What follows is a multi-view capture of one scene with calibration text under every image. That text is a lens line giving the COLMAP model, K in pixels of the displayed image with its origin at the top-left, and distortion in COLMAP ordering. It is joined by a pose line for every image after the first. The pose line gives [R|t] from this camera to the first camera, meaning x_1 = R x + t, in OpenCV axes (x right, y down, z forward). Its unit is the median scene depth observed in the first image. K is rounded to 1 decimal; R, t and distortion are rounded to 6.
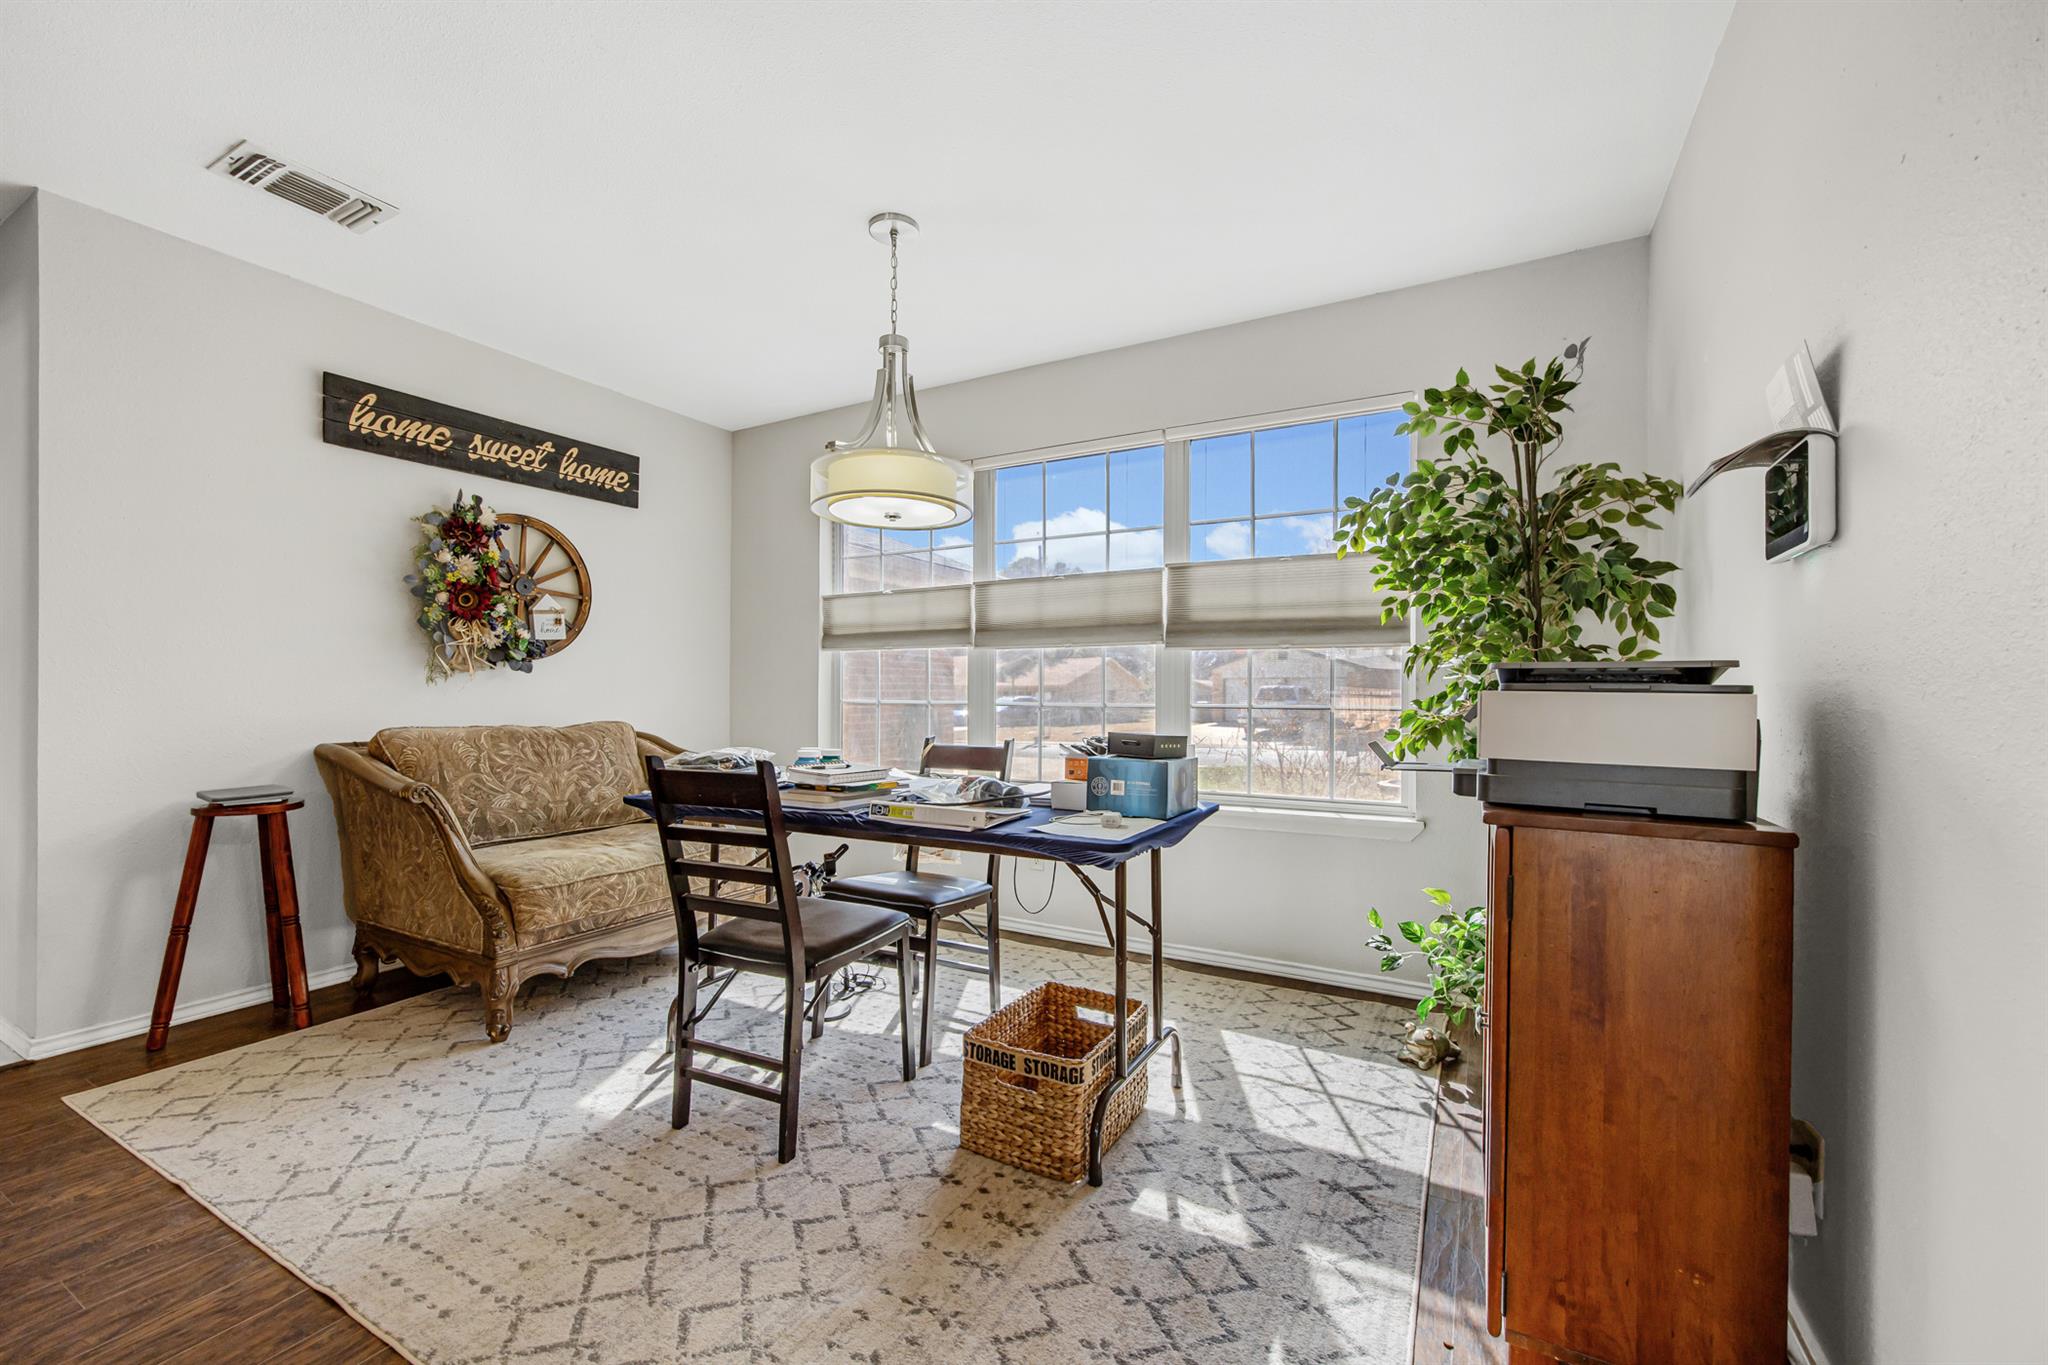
lens RADIAL K [[804.4, 0, 1028.7], [0, 804.4, 688.3], [0, 0, 1]] dist [0.013516, -0.001228]
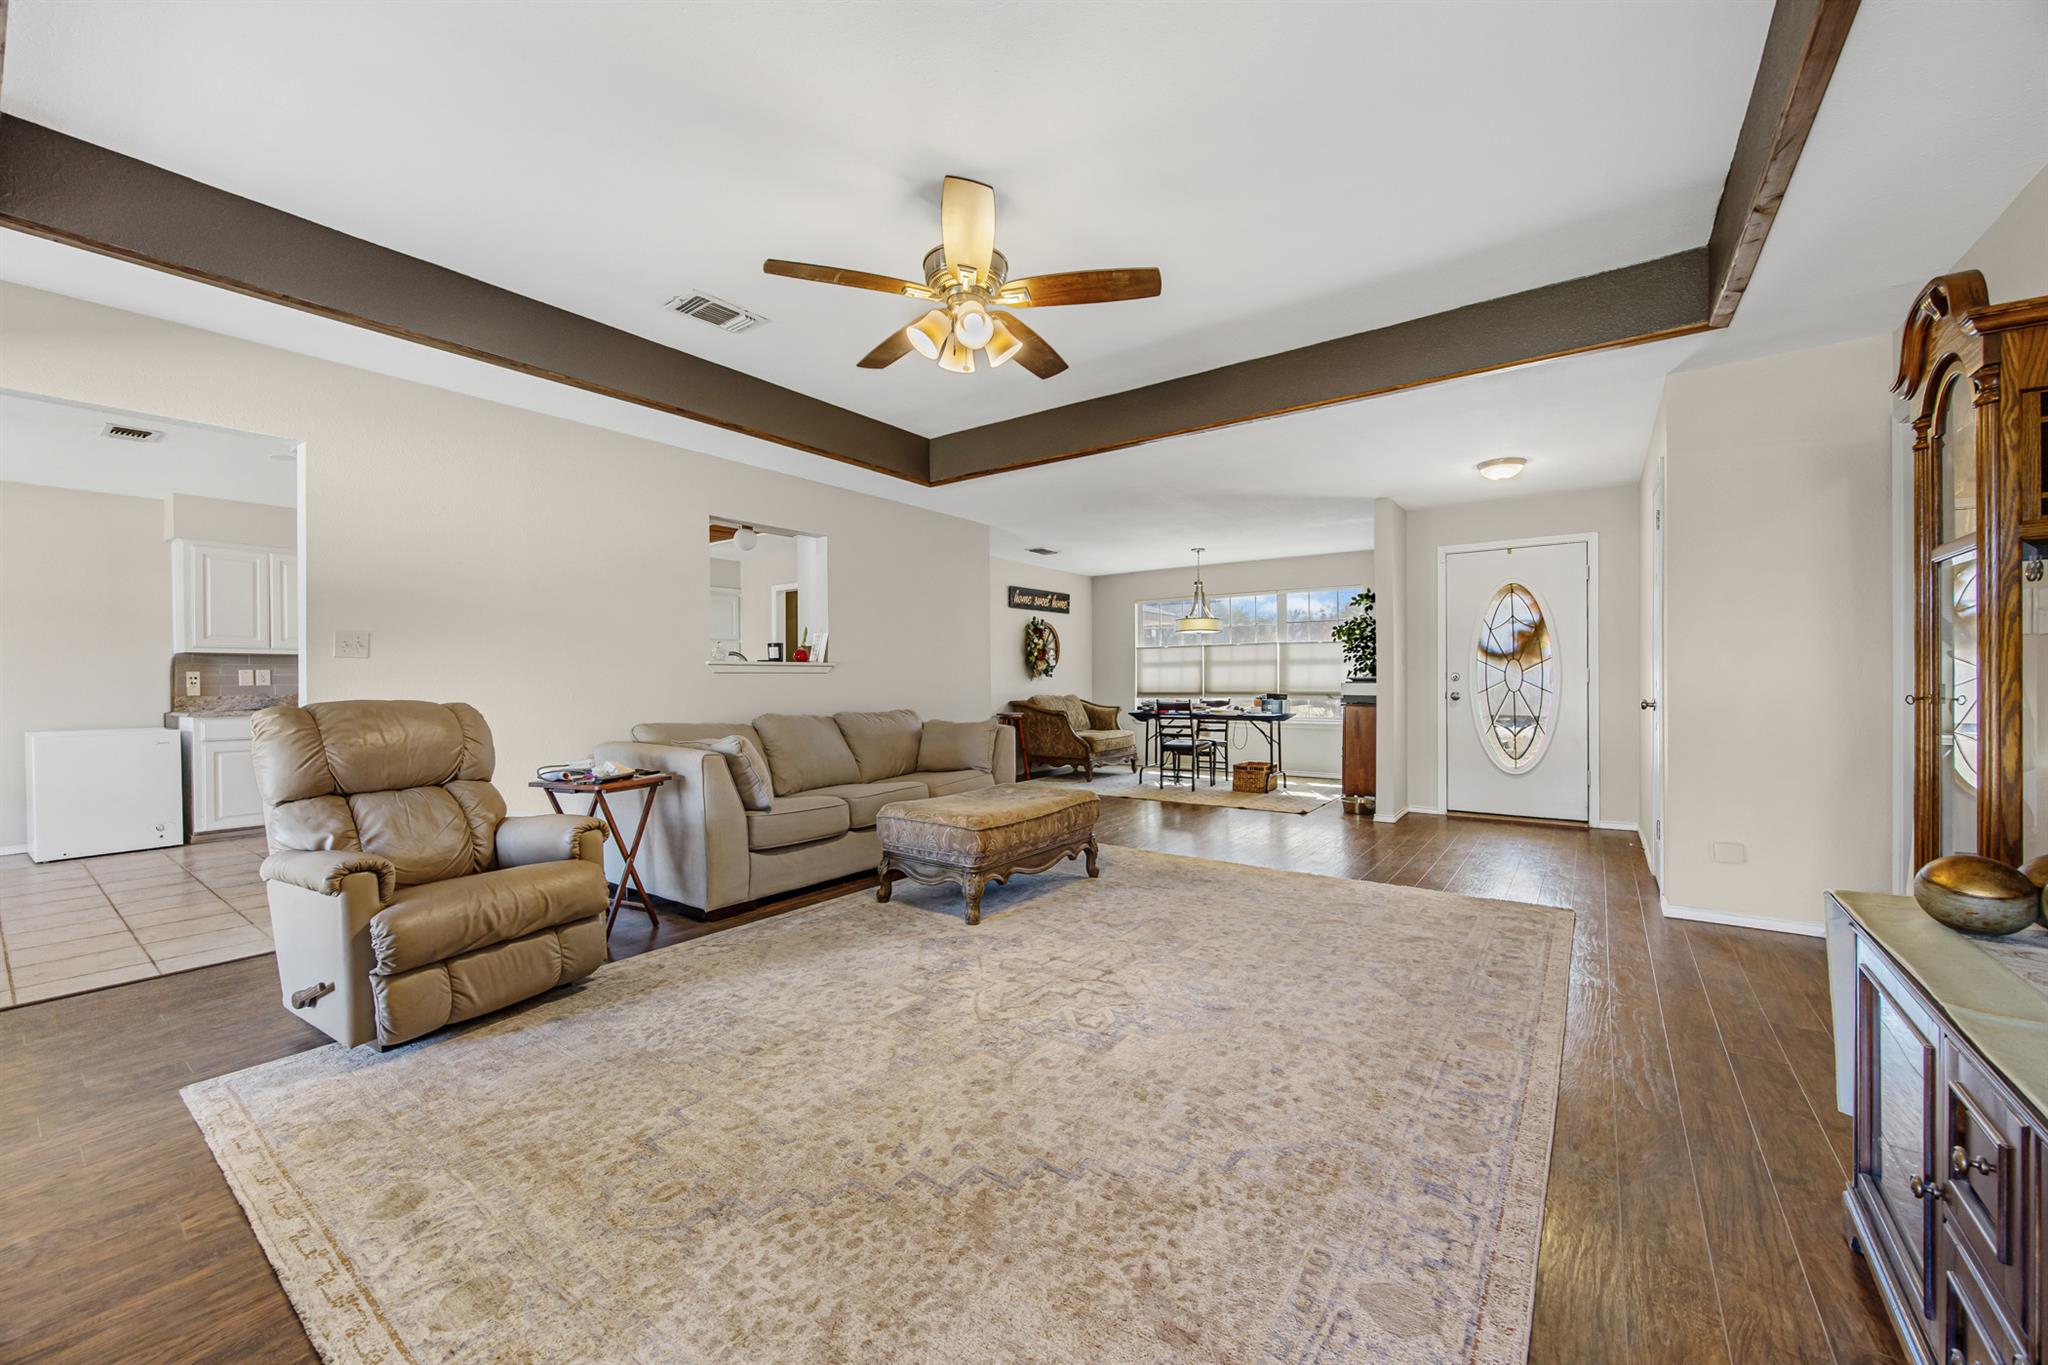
lens RADIAL K [[804.4, 0, 1022.1], [0, 804.4, 678.9], [0, 0, 1]] dist [0.013516, -0.001228]
pose [[0.993106, -0.007633, -0.116975, -0.399481], [0.008248, 0.999955, 0.004774, -0.029755], [0.116933, -0.005706, 0.993123, -1.949928]]
